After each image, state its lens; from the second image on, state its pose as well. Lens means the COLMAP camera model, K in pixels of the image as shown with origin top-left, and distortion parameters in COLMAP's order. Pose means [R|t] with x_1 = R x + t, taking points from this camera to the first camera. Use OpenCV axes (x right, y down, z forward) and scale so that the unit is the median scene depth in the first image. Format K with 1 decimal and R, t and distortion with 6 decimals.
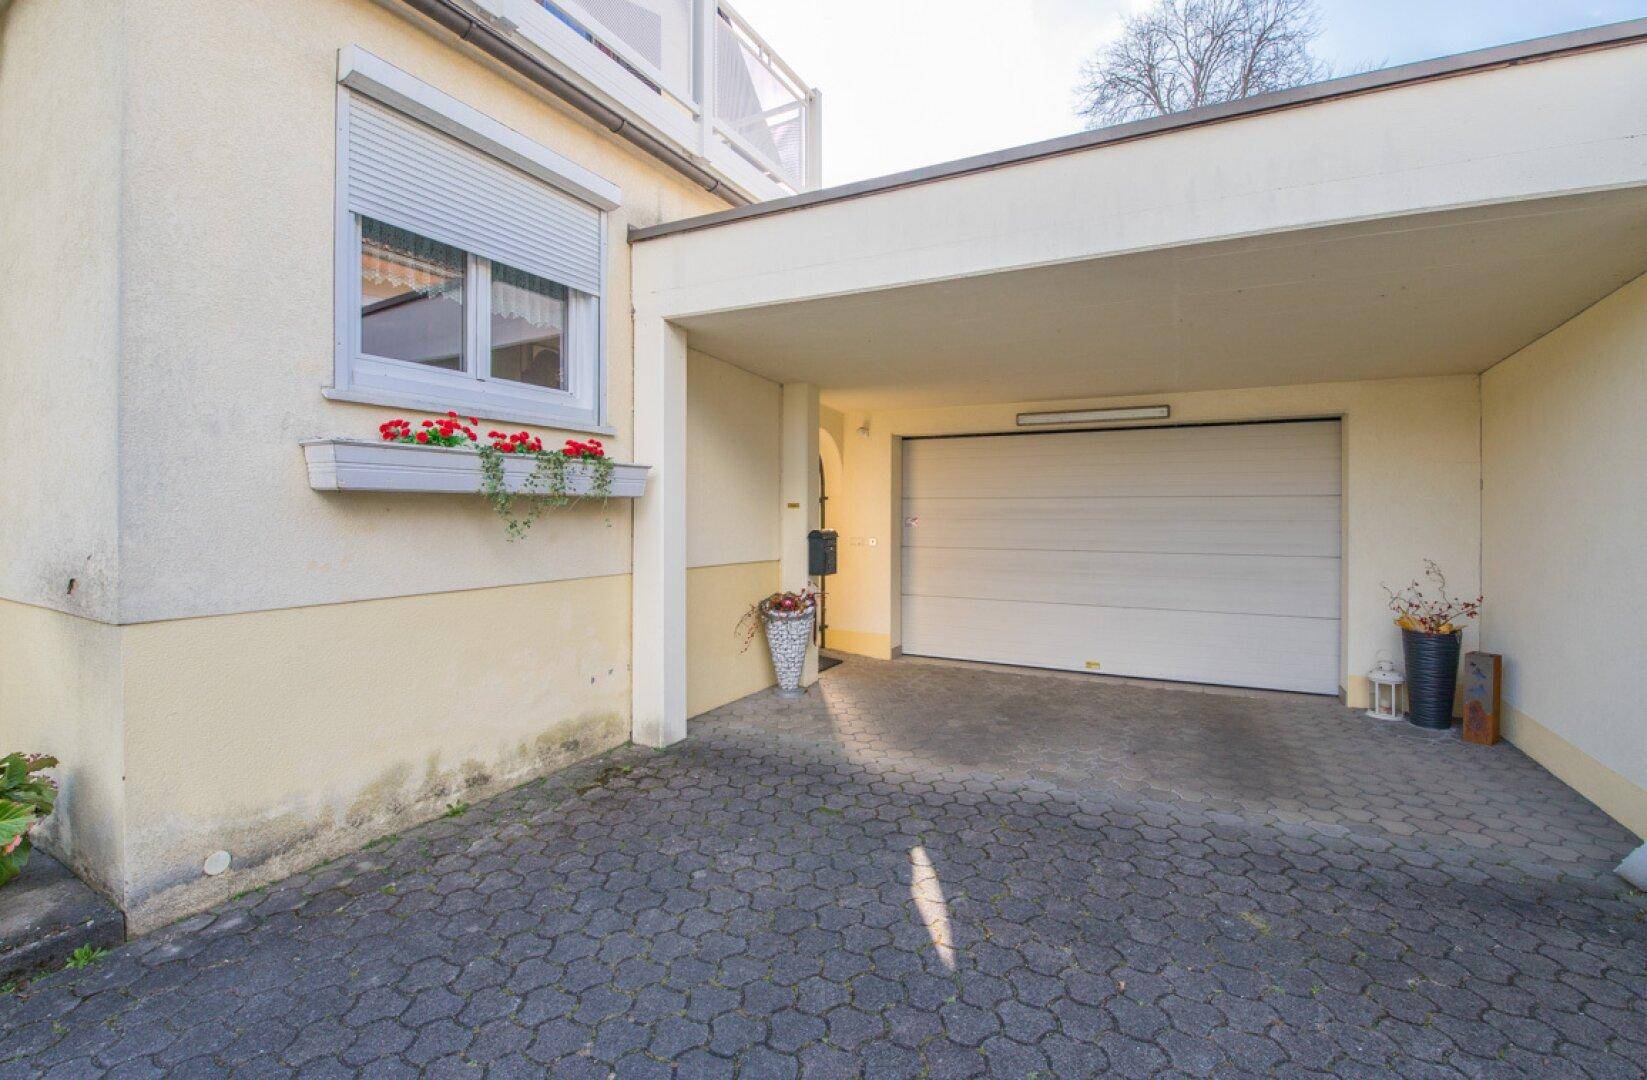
lens RADIAL K [[739.3, 0, 832.4], [0, 739.3, 525.1], [0, 0, 1]] dist [-0.001136, -0.000079]
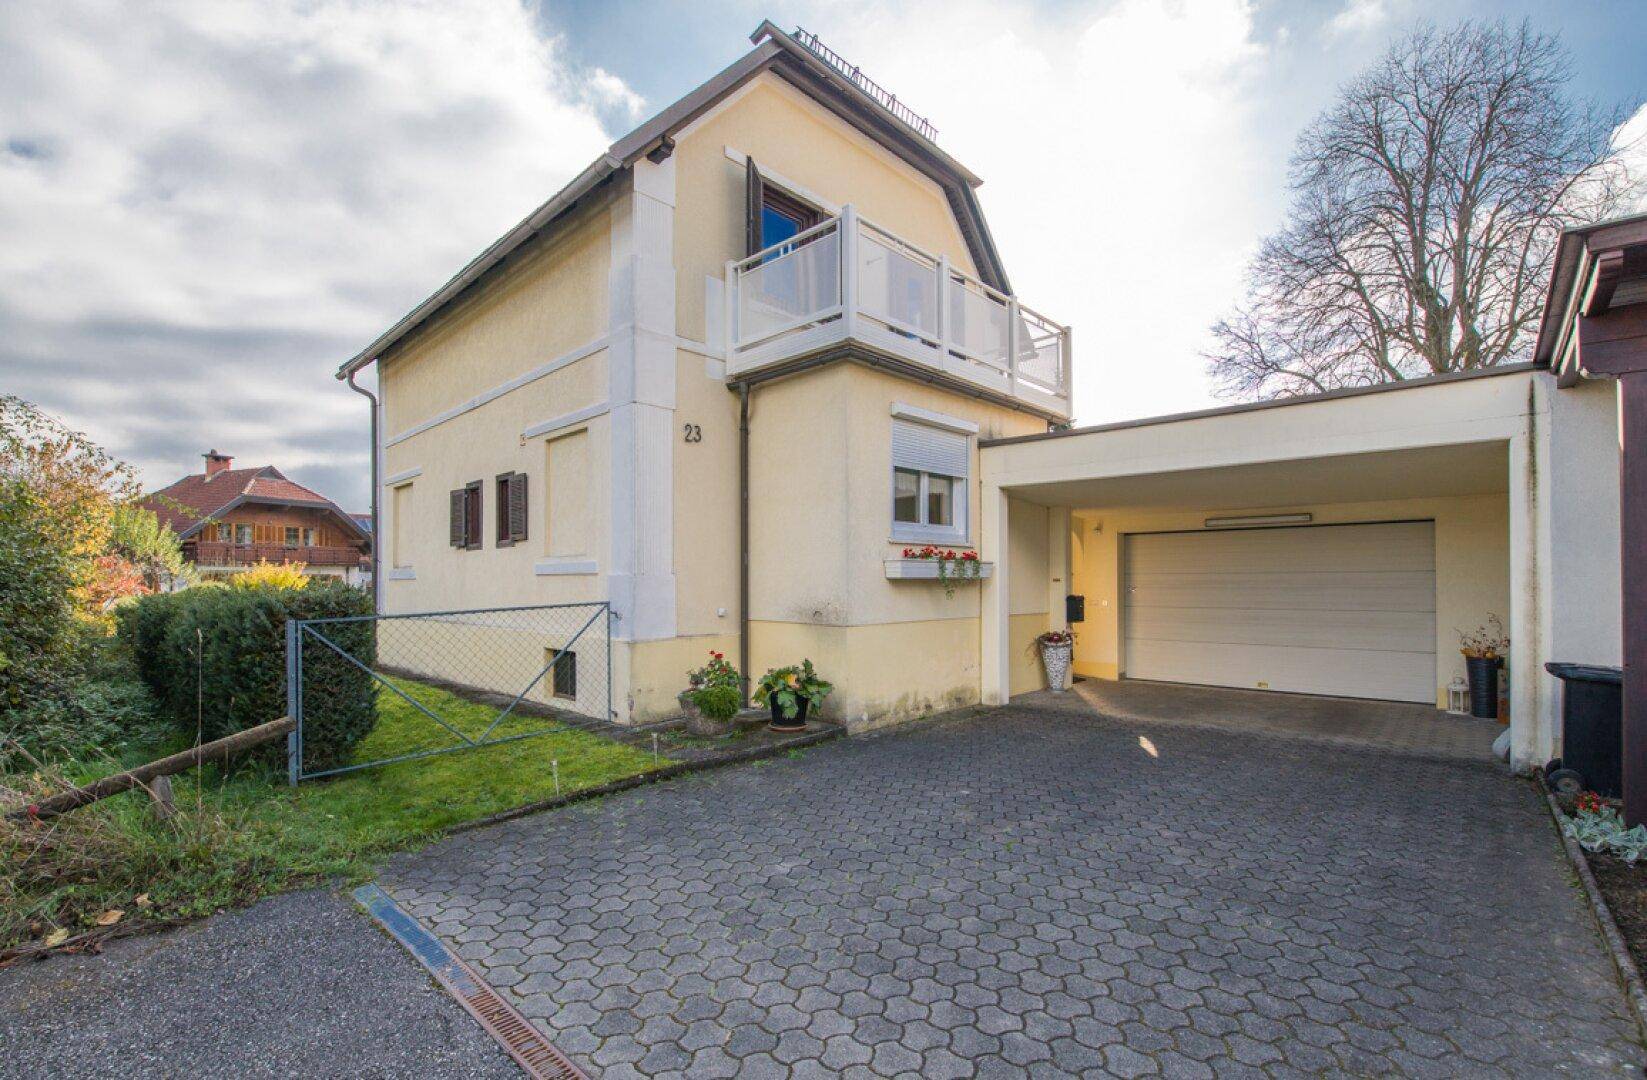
lens RADIAL K [[744.4, 0, 826.8], [0, 744.4, 584.4], [0, 0, 1]] dist [-0.013310, -0.002183]
pose [[0.962899, -0.006923, -0.269775, -0.134906], [0.003522, 0.999908, -0.013088, 0.003722], [0.269841, 0.011652, 0.962834, -1.011542]]
